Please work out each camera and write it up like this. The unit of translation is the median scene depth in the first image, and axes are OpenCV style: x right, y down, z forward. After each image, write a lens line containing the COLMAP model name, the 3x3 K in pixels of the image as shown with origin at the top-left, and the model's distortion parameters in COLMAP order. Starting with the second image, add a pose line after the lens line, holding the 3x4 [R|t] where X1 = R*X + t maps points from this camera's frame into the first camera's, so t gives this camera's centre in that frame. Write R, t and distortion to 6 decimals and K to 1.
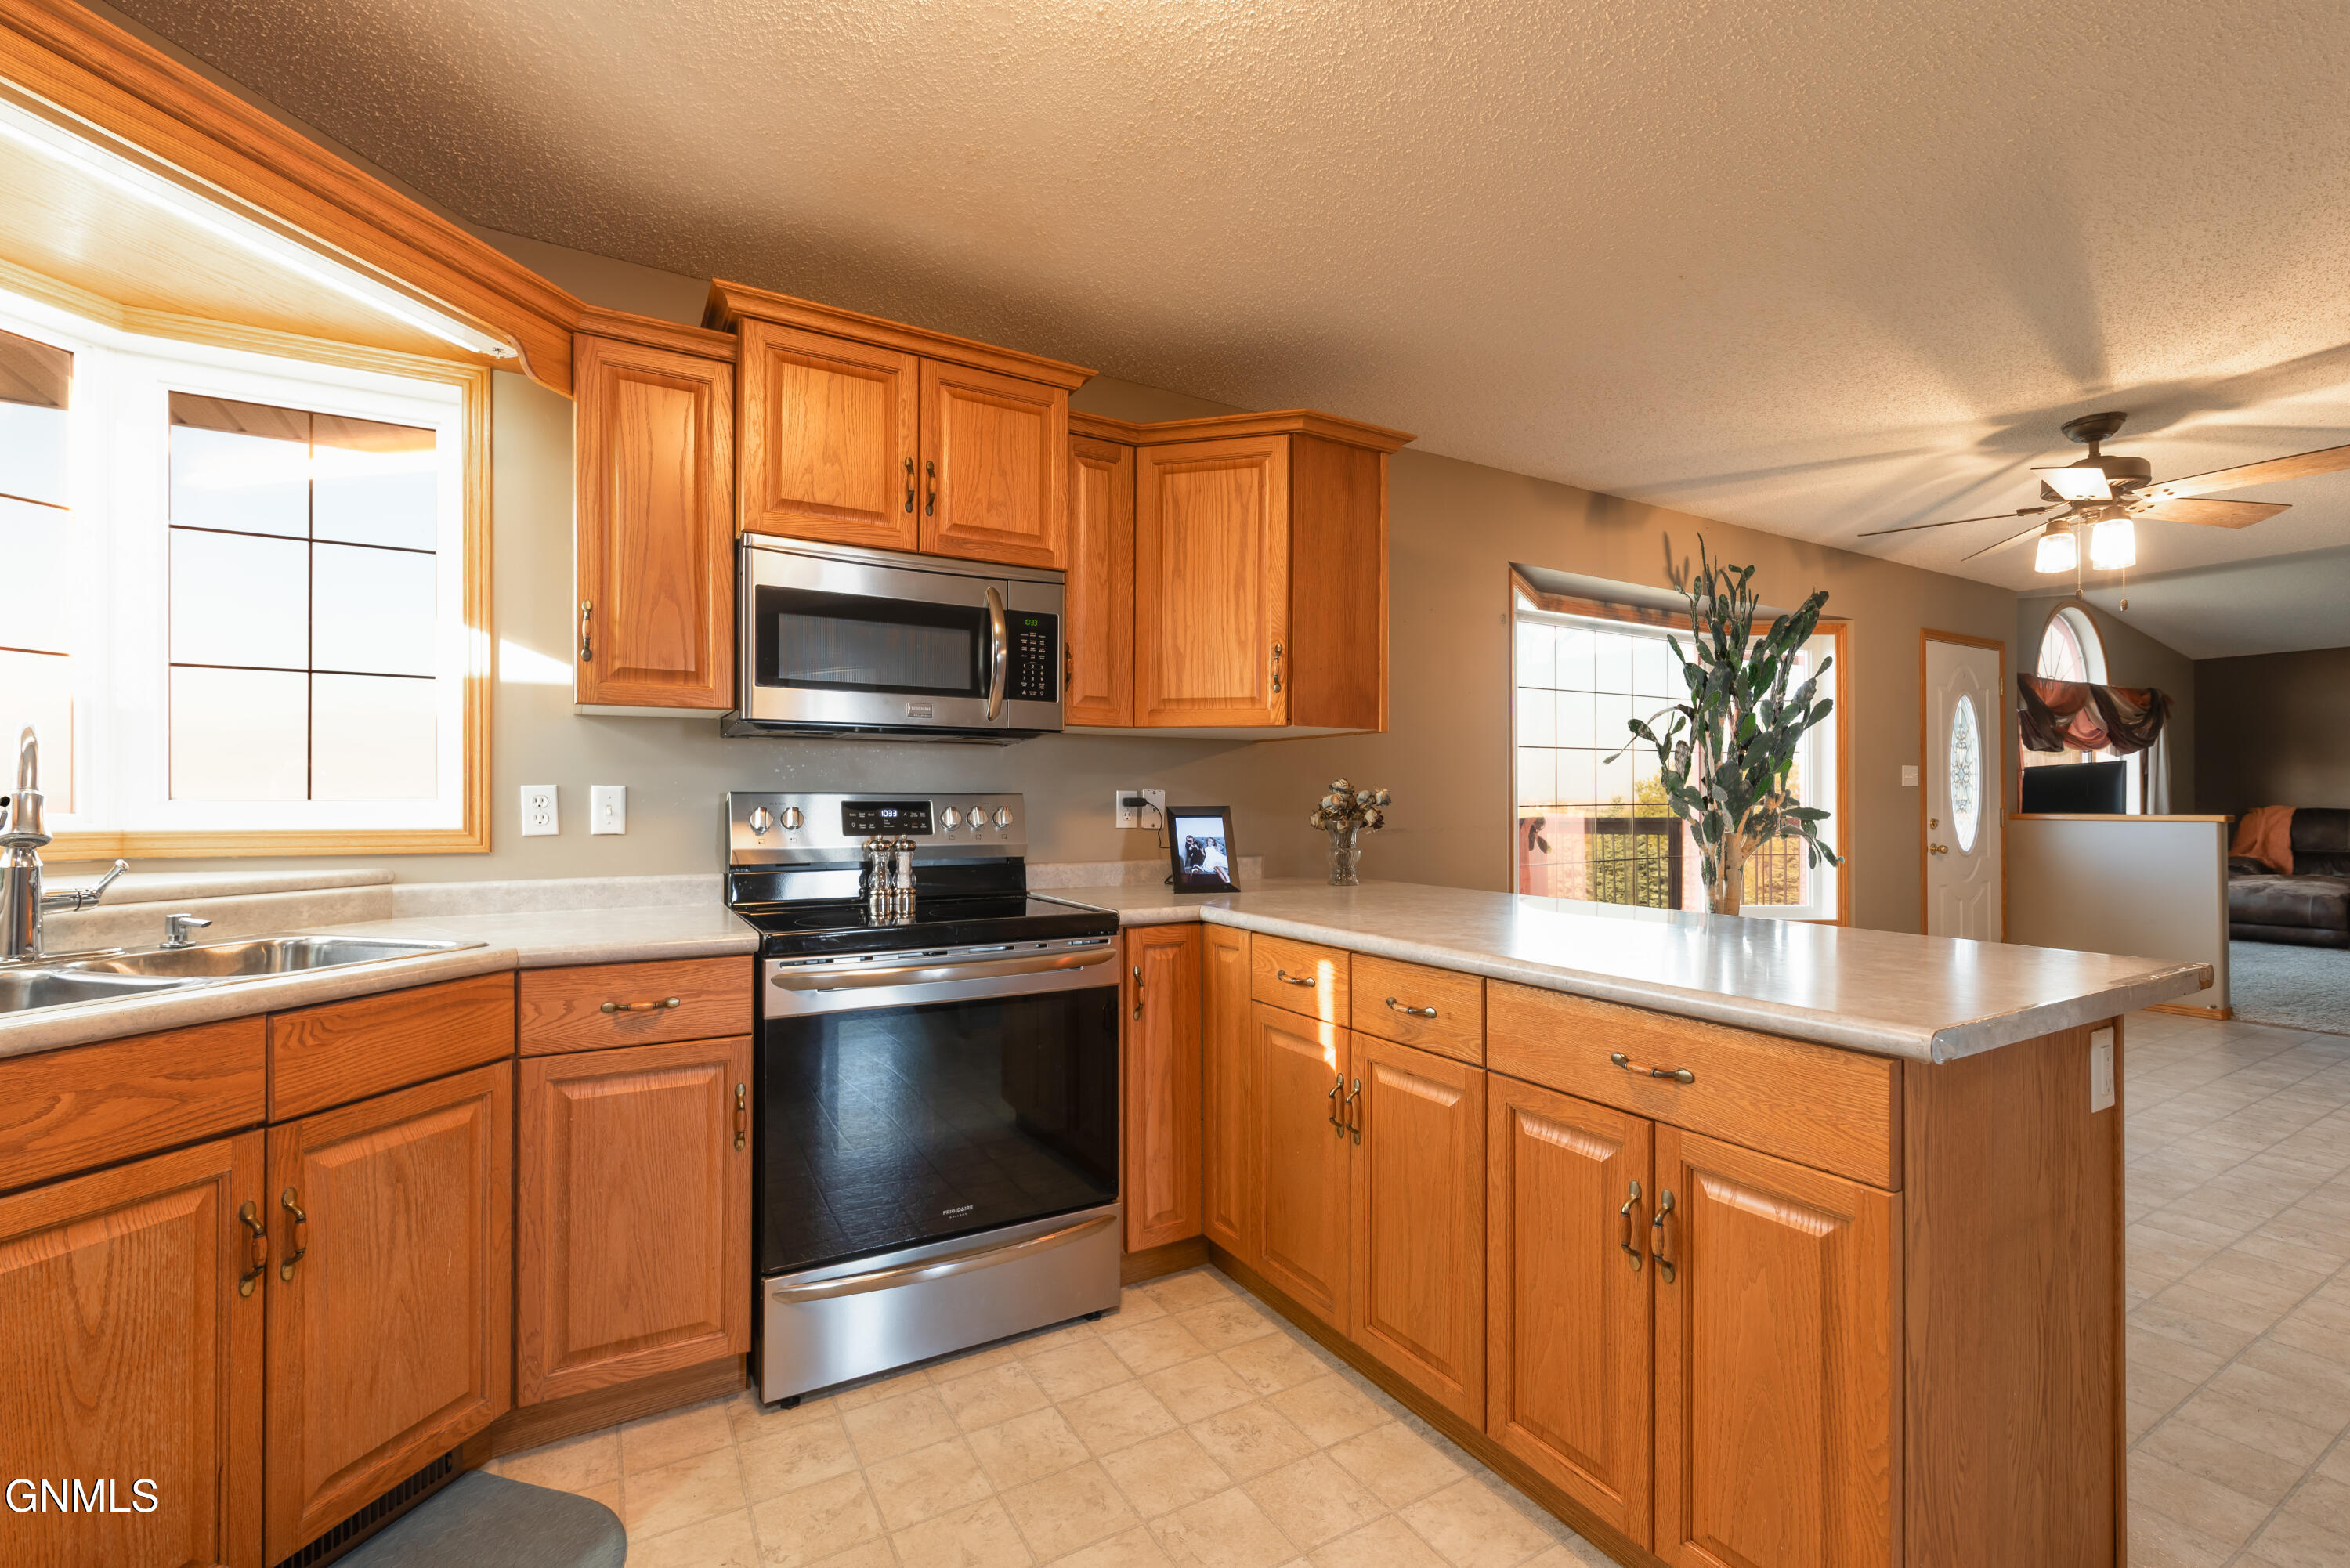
lens RADIAL K [[1008.7, 0, 1173.5], [0, 1008.7, 792.3], [0, 0, 1]] dist [-0.000495, -0.000177]
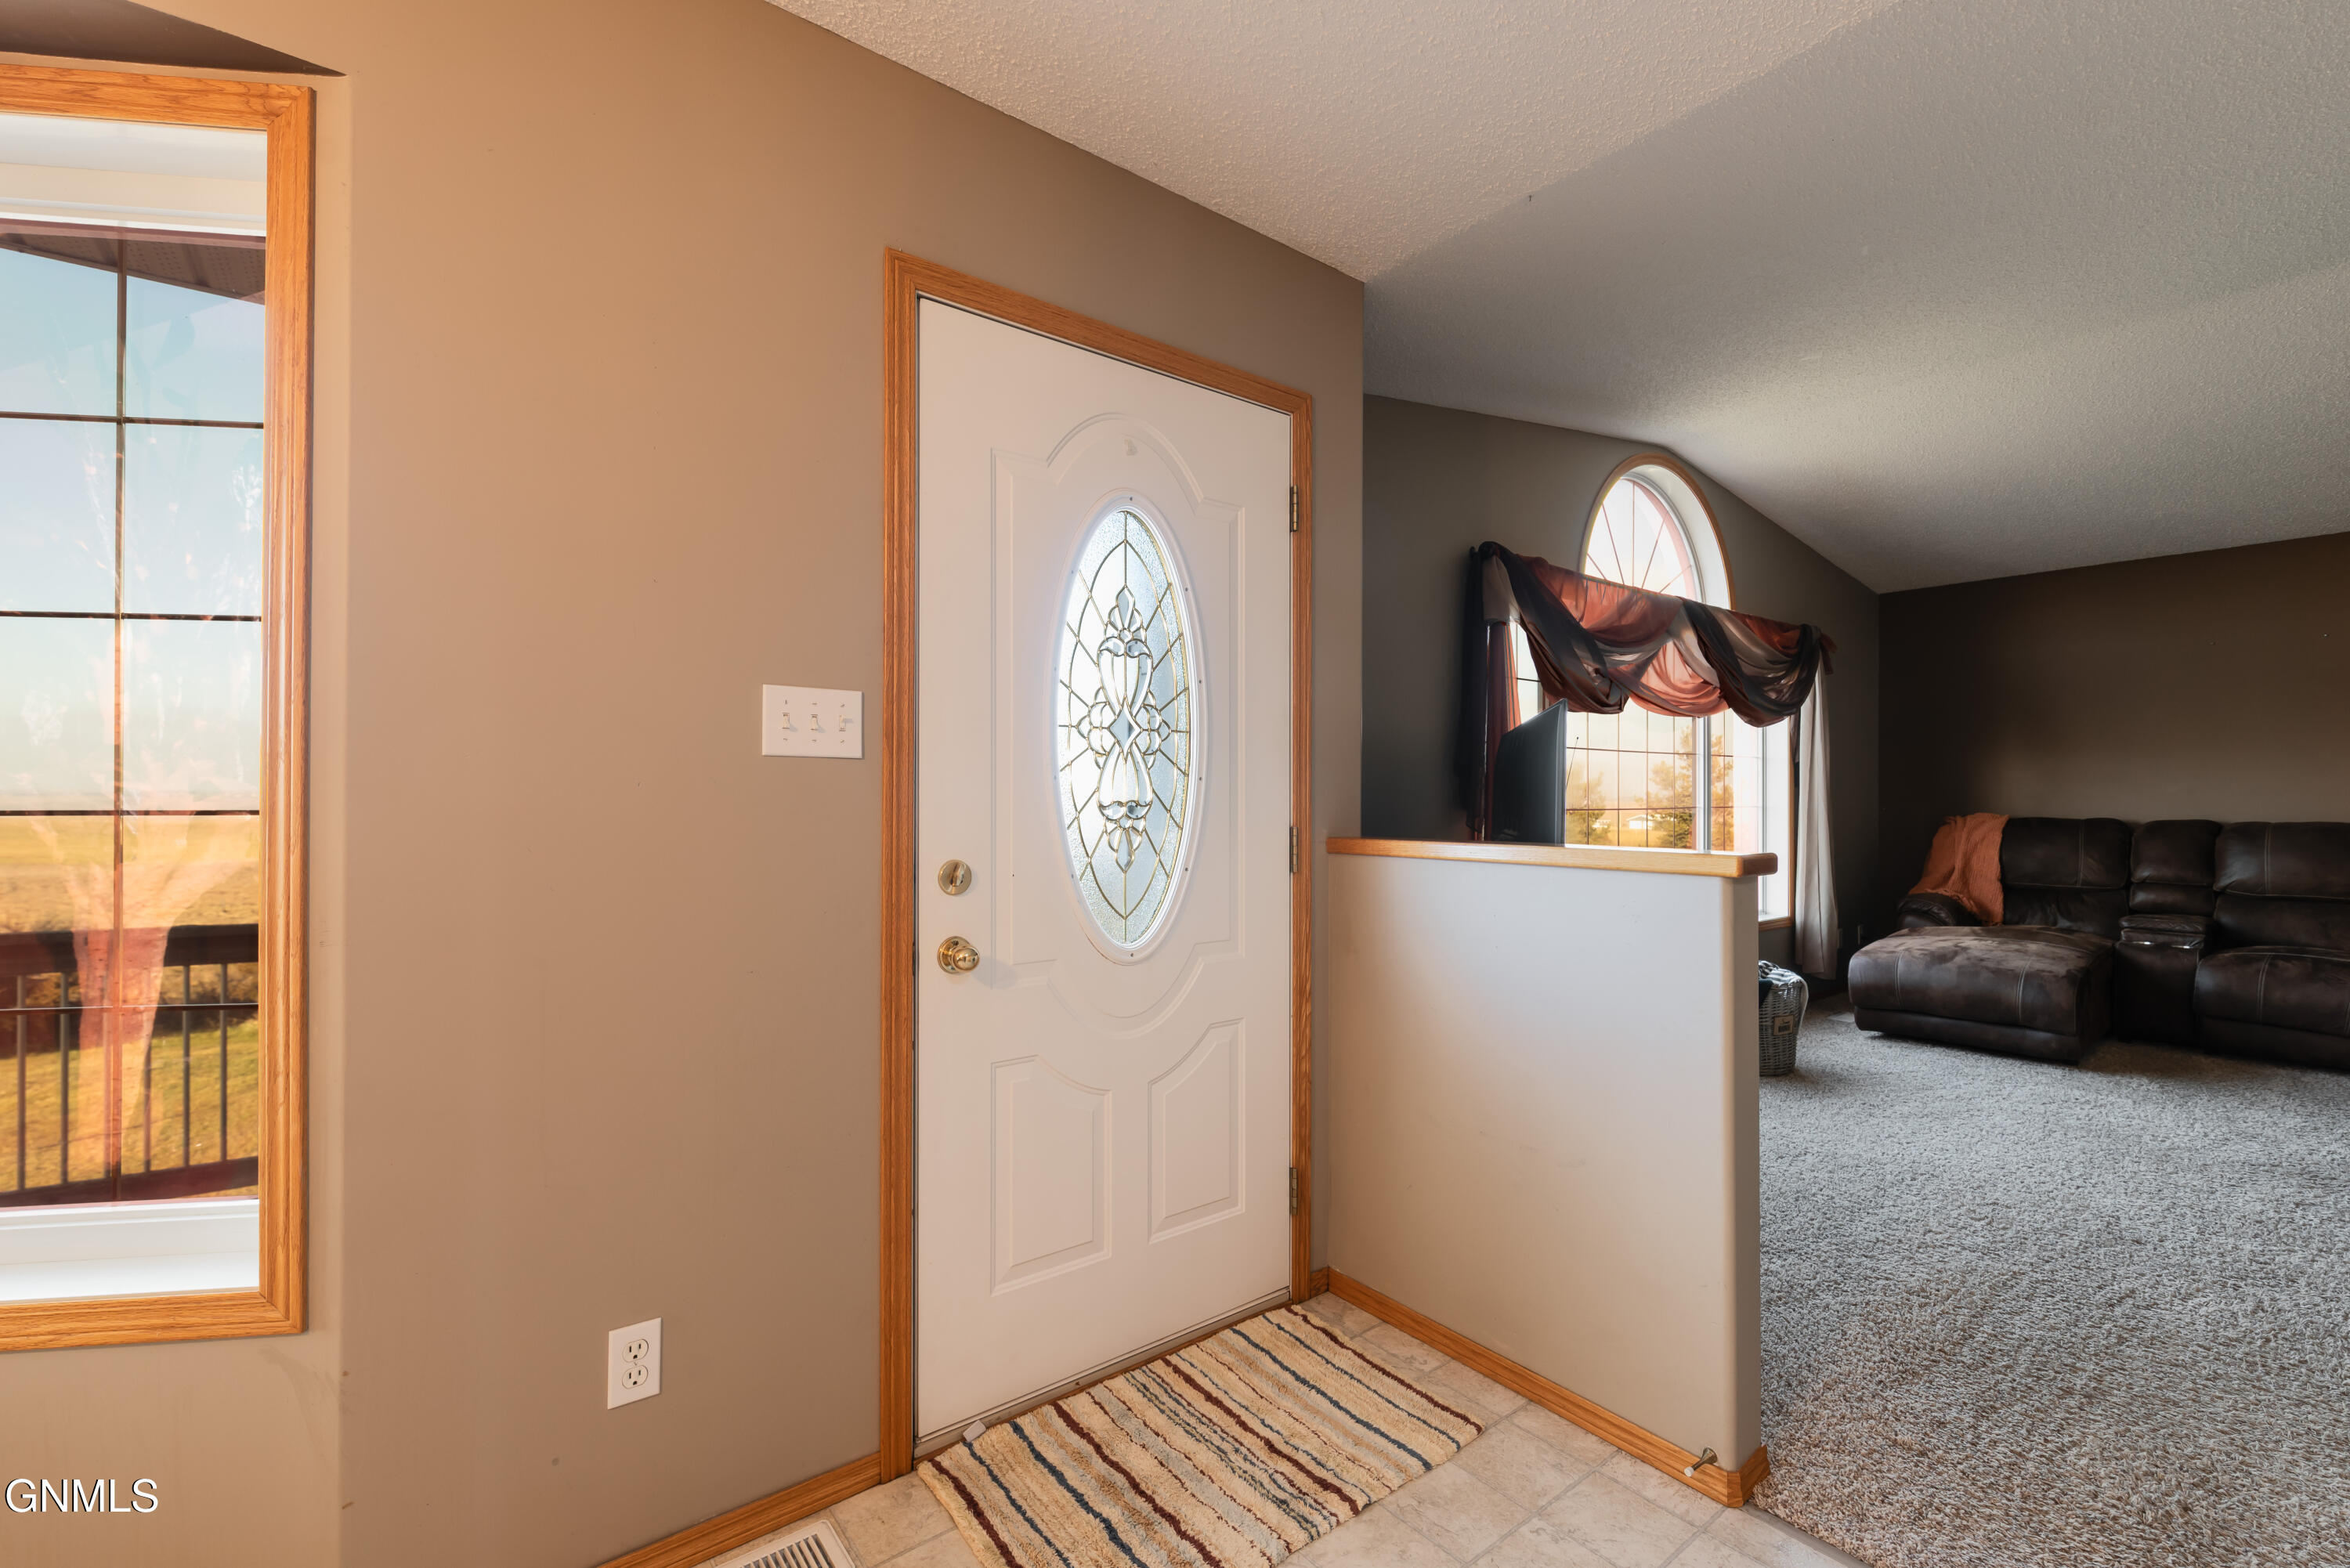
lens RADIAL K [[1008.7, 0, 1175.5], [0, 1008.7, 795.7], [0, 0, 1]] dist [-0.000495, -0.000177]
pose [[0.991440, 0.003187, 0.130525, 0.602399], [-0.003499, 0.999992, 0.002156, 0.003250], [-0.130517, -0.002594, 0.991443, 0.517179]]
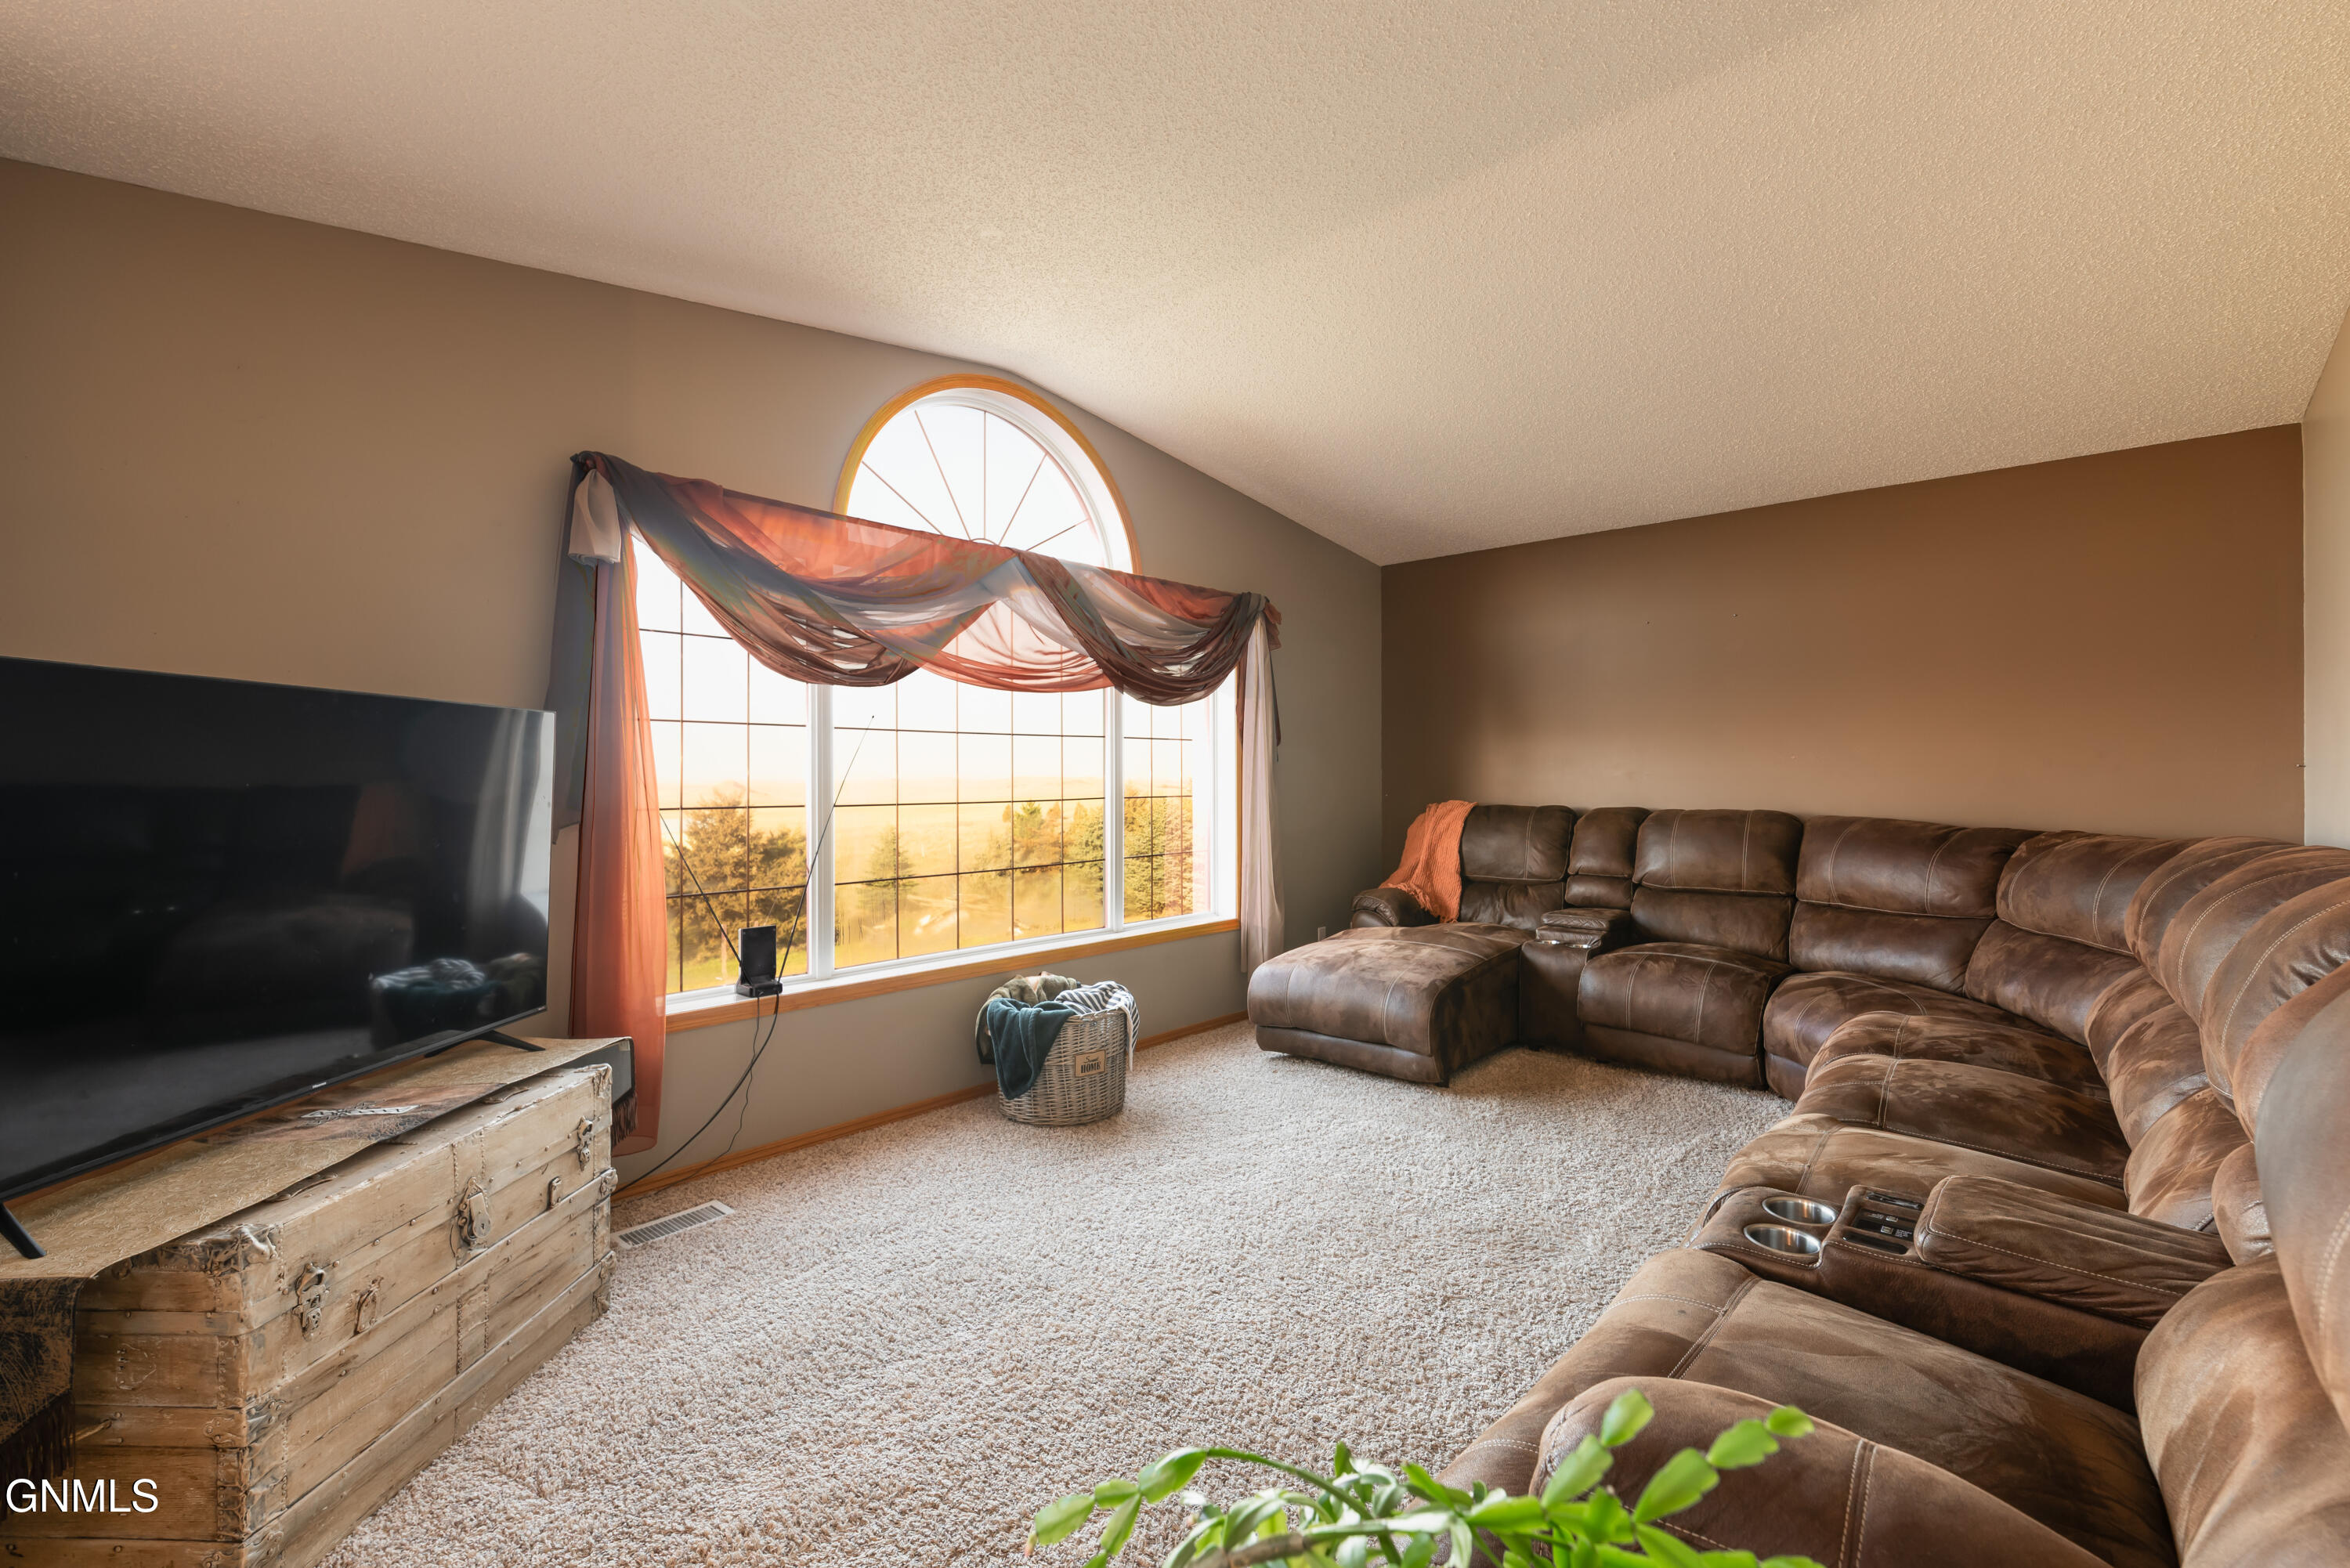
lens RADIAL K [[1008.7, 0, 1165.5], [0, 1008.7, 778.5], [0, 0, 1]] dist [-0.000495, -0.000177]
pose [[0.954602, -0.002642, 0.297873, 0.910168], [0.002561, 0.999997, 0.000664, -0.000808], [-0.297874, 0.000129, 0.954605, 0.574977]]
